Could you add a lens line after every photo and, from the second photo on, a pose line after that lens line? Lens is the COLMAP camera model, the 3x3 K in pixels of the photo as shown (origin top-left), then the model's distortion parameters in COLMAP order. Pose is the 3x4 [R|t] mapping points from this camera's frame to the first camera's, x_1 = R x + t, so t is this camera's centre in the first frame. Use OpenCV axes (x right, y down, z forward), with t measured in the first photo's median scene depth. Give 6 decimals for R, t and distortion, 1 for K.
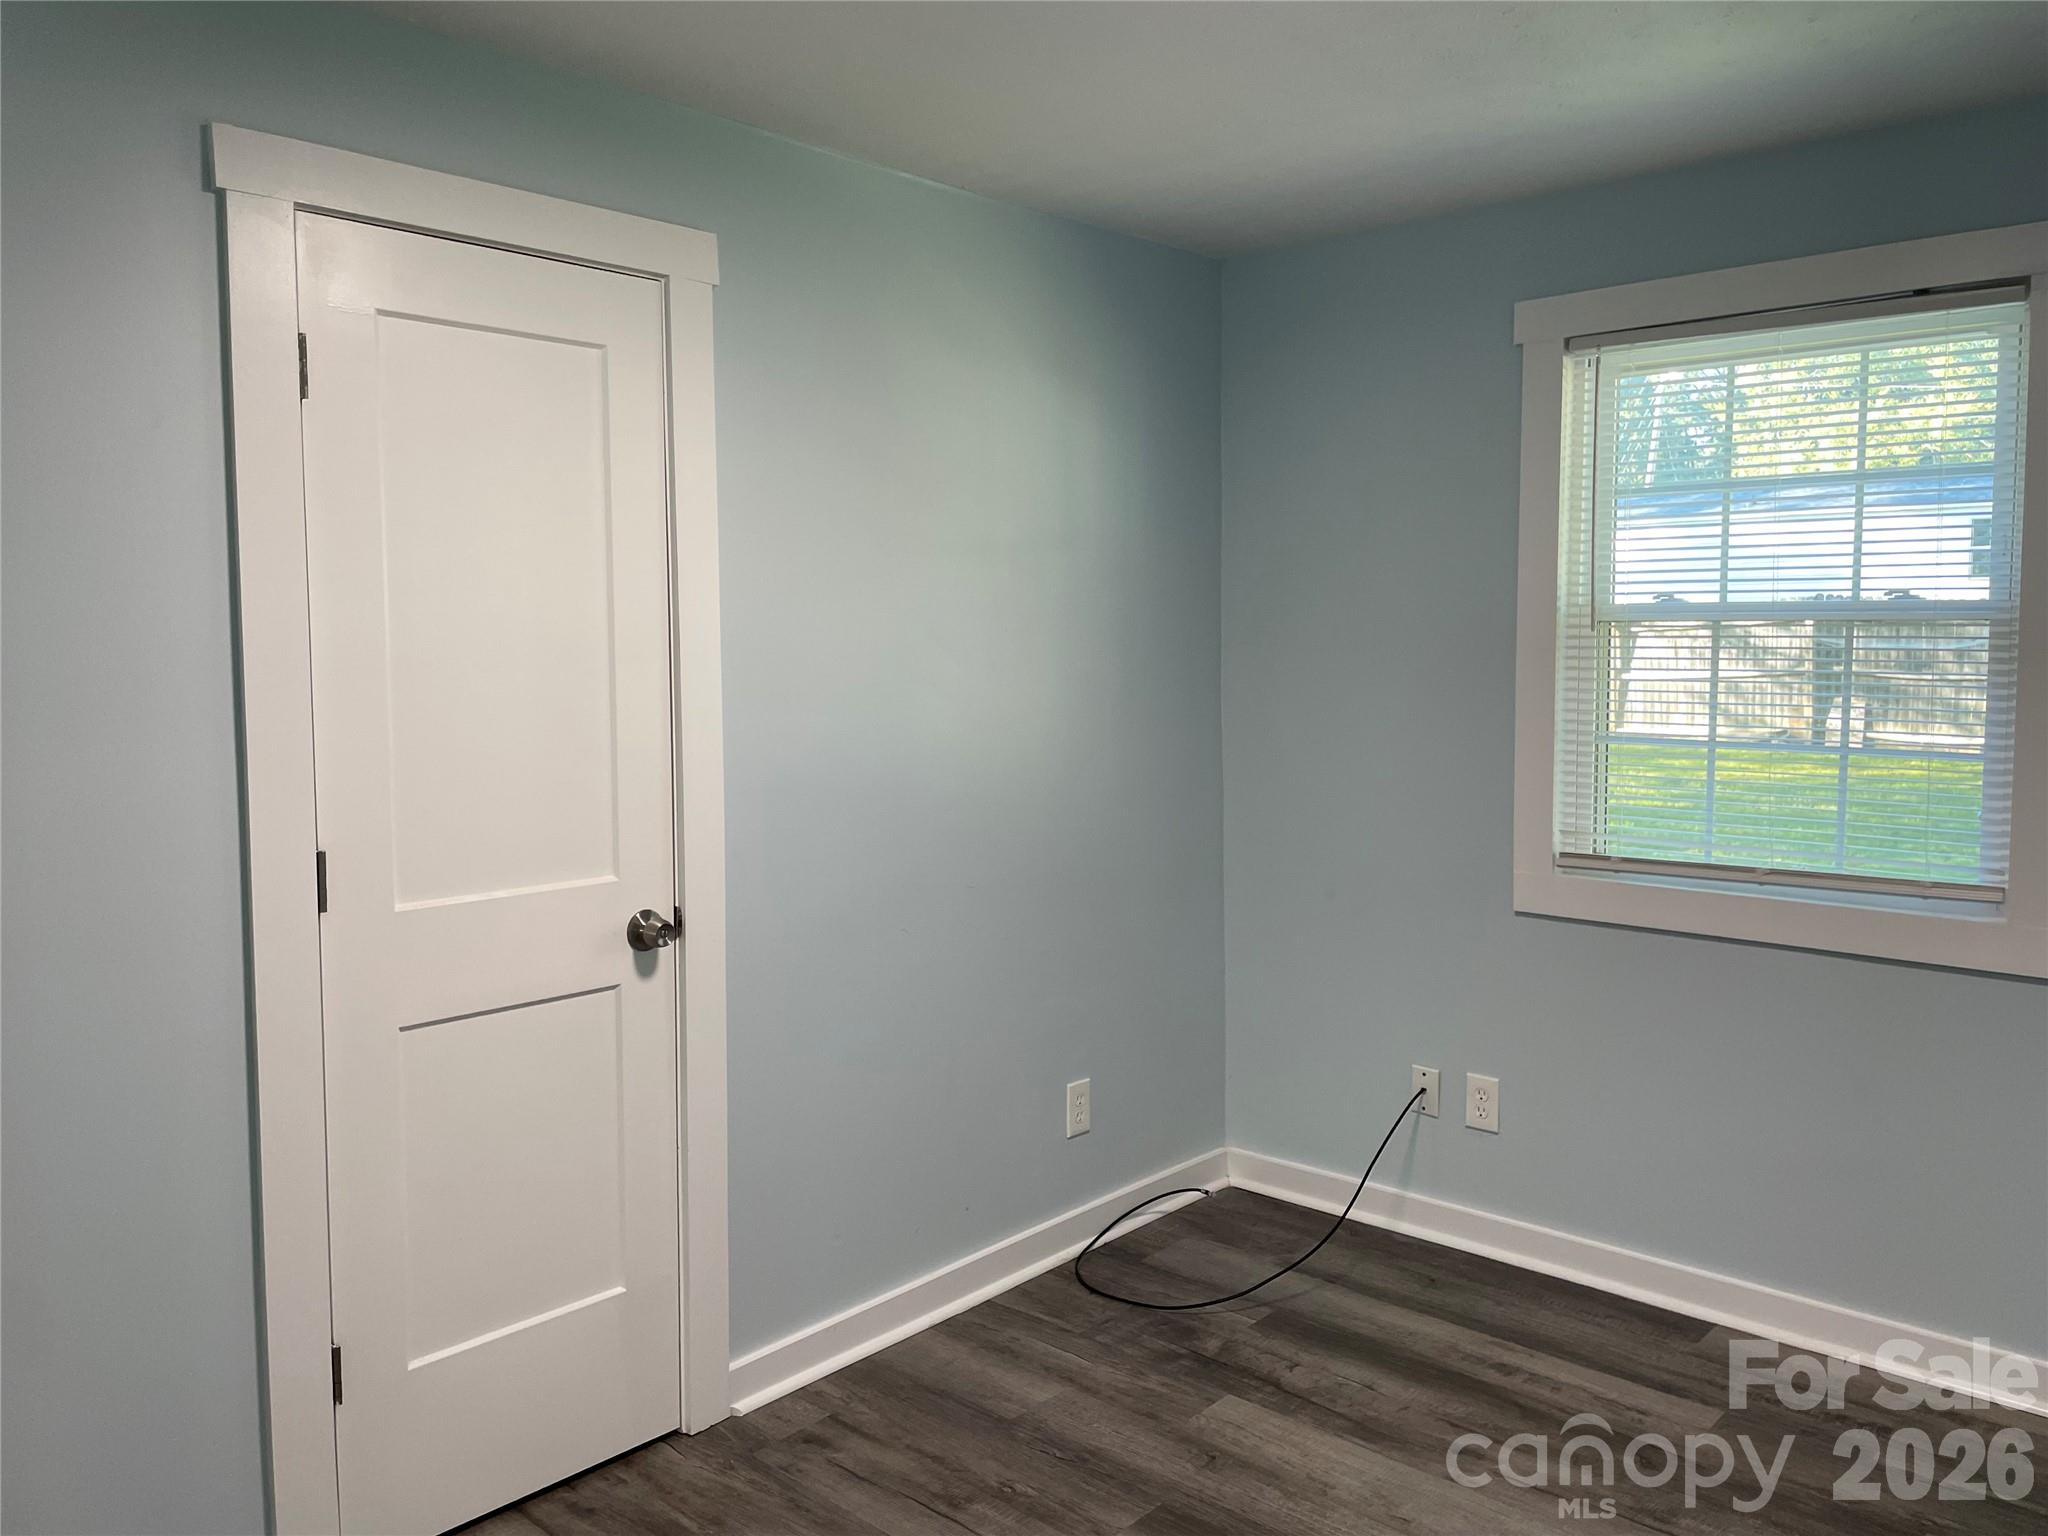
lens RADIAL K [[1547.9, 0, 1025.1], [0, 1547.9, 733.5], [0, 0, 1]] dist [0.084018, -0.099845]
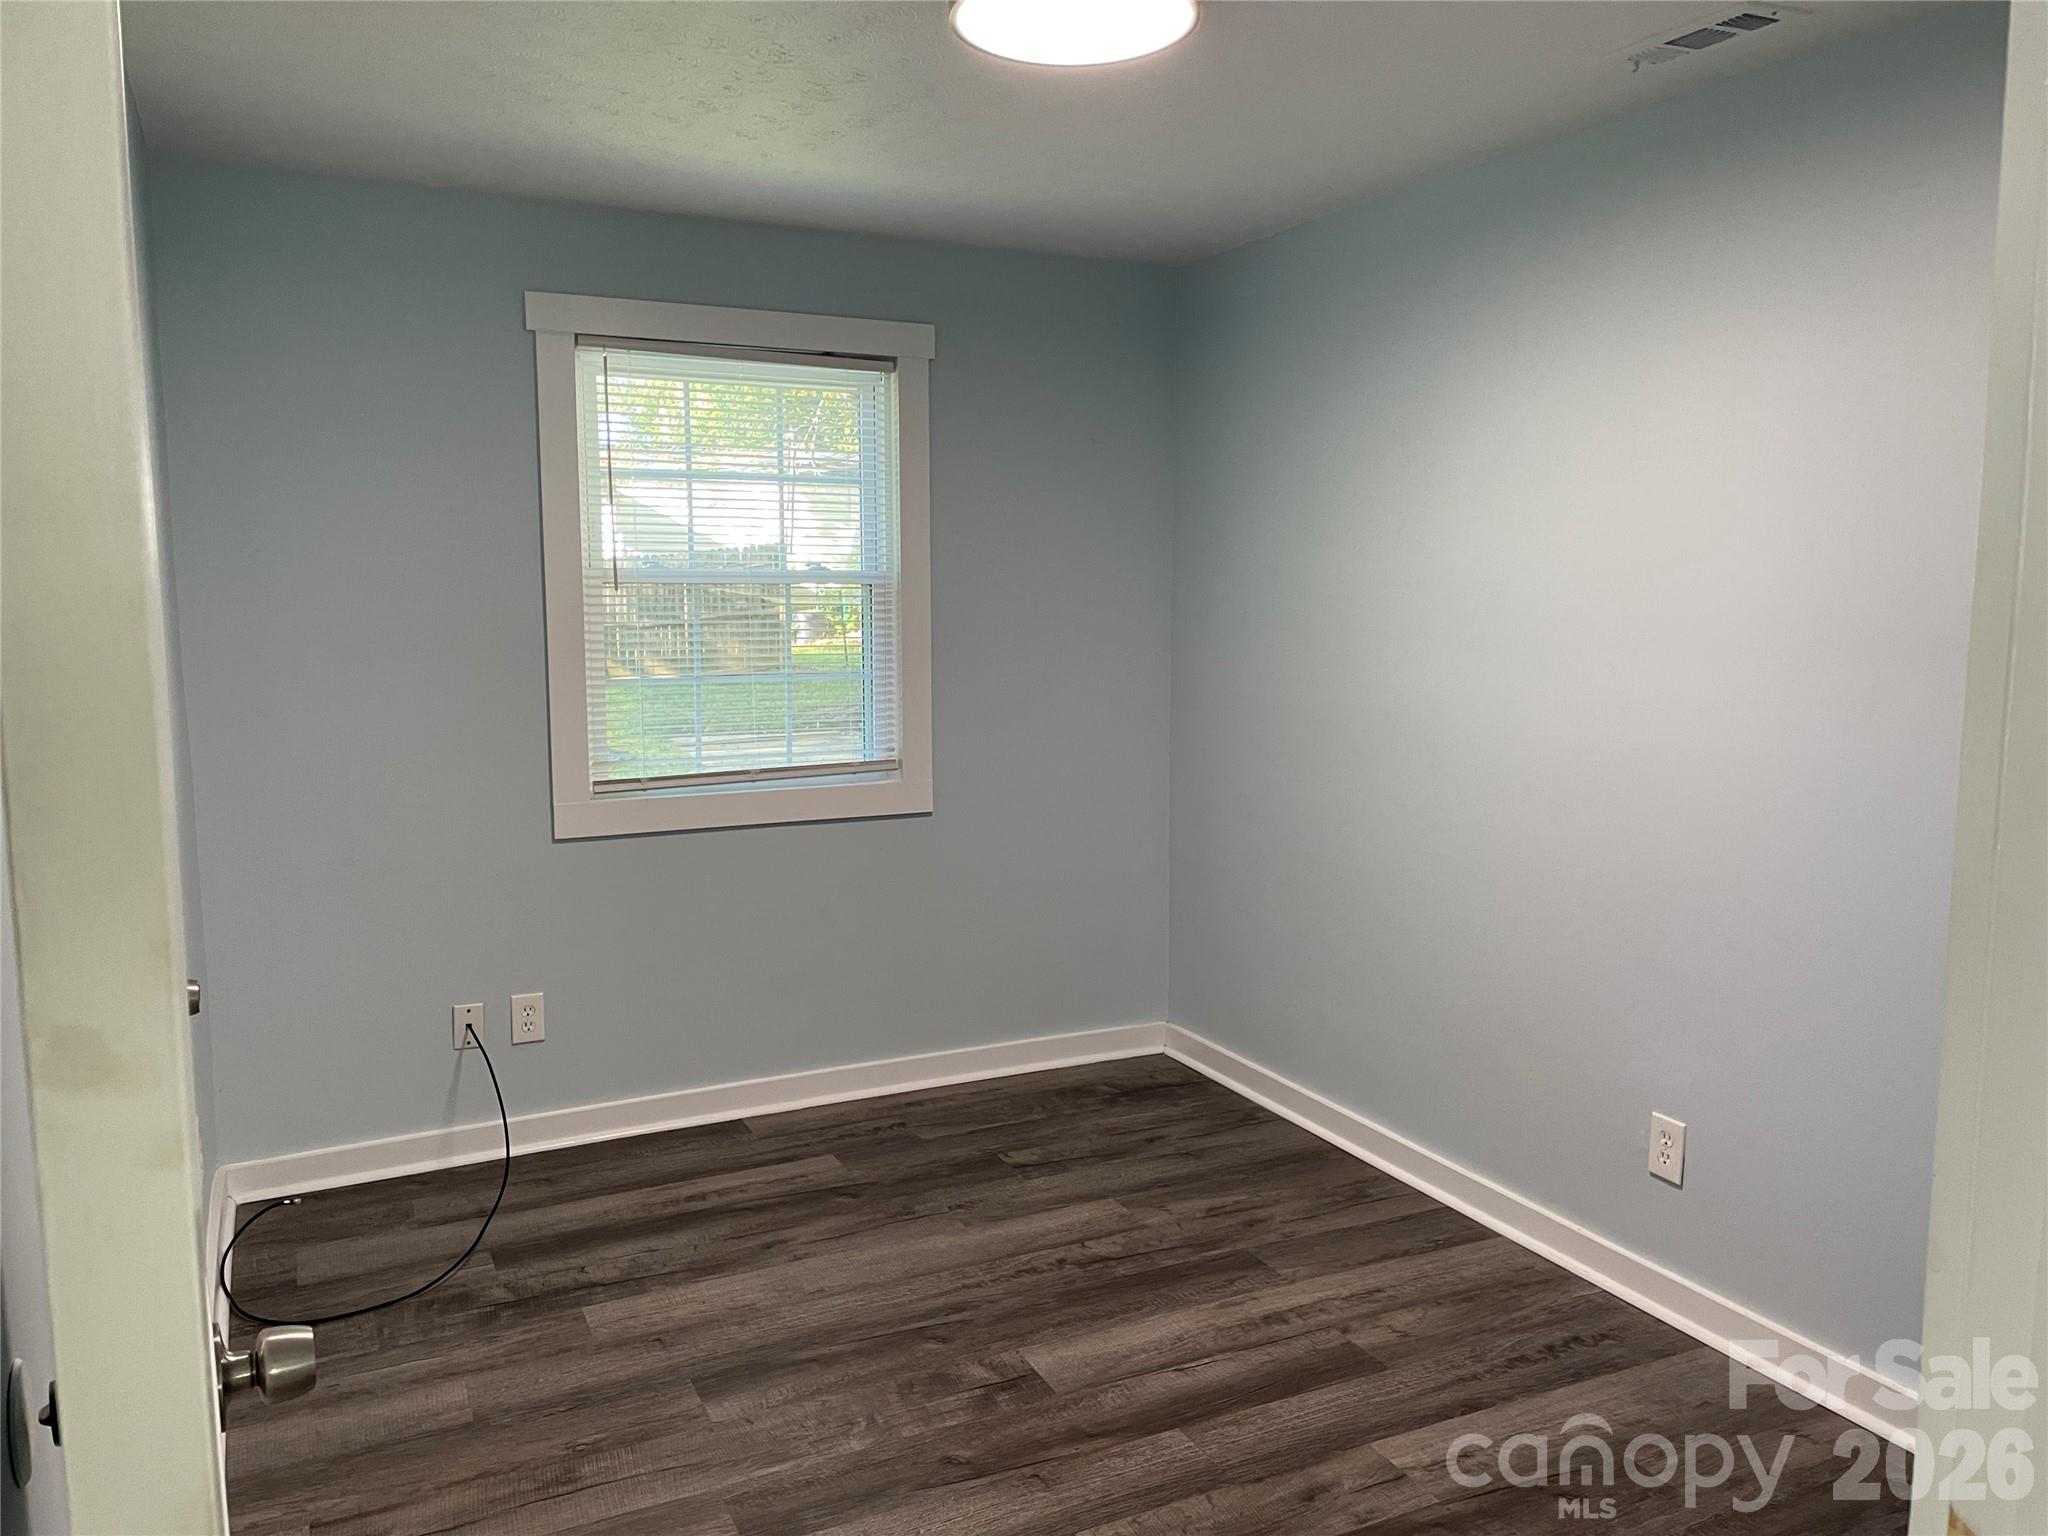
lens RADIAL K [[1530.8, 0, 1026.2], [0, 1530.8, 770.5], [0, 0, 1]] dist [0.075483, -0.101204]
pose [[0.367854, -0.108438, 0.923539, -0.653010], [0.064873, 0.993750, 0.090843, -0.017222], [-0.927618, 0.026496, 0.372590, 0.298301]]
